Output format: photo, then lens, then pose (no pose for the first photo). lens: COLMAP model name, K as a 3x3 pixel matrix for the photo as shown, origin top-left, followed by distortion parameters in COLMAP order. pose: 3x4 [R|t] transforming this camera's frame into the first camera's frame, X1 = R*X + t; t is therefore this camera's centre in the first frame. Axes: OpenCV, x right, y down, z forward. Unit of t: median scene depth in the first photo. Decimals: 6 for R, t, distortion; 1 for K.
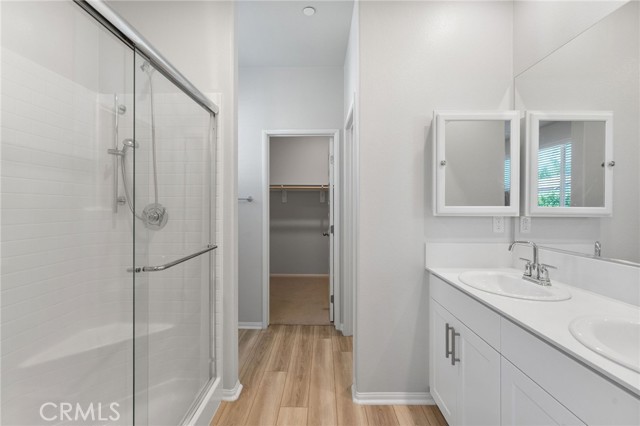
lens RADIAL K [[273.4, 0, 315.7], [0, 273.4, 215.4], [0, 0, 1]] dist [-0.000208, -0.000015]
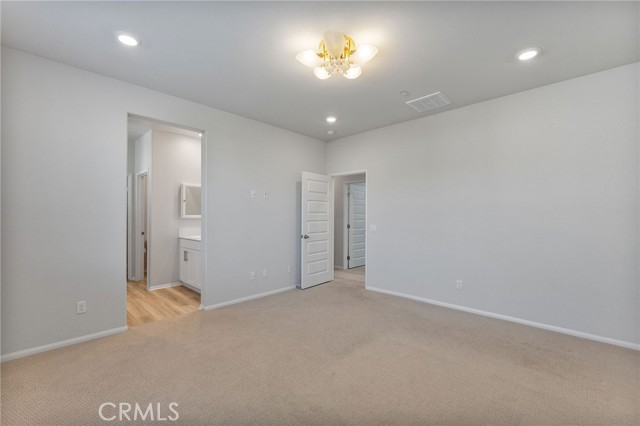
lens RADIAL K [[273.4, 0, 315.7], [0, 273.4, 215.4], [0, 0, 1]] dist [-0.000208, -0.000015]
pose [[0.680703, 0.001783, 0.732557, -0.438494], [0.004307, 0.999970, -0.006436, -0.003888], [-0.732546, 0.007536, 0.680675, -1.225574]]
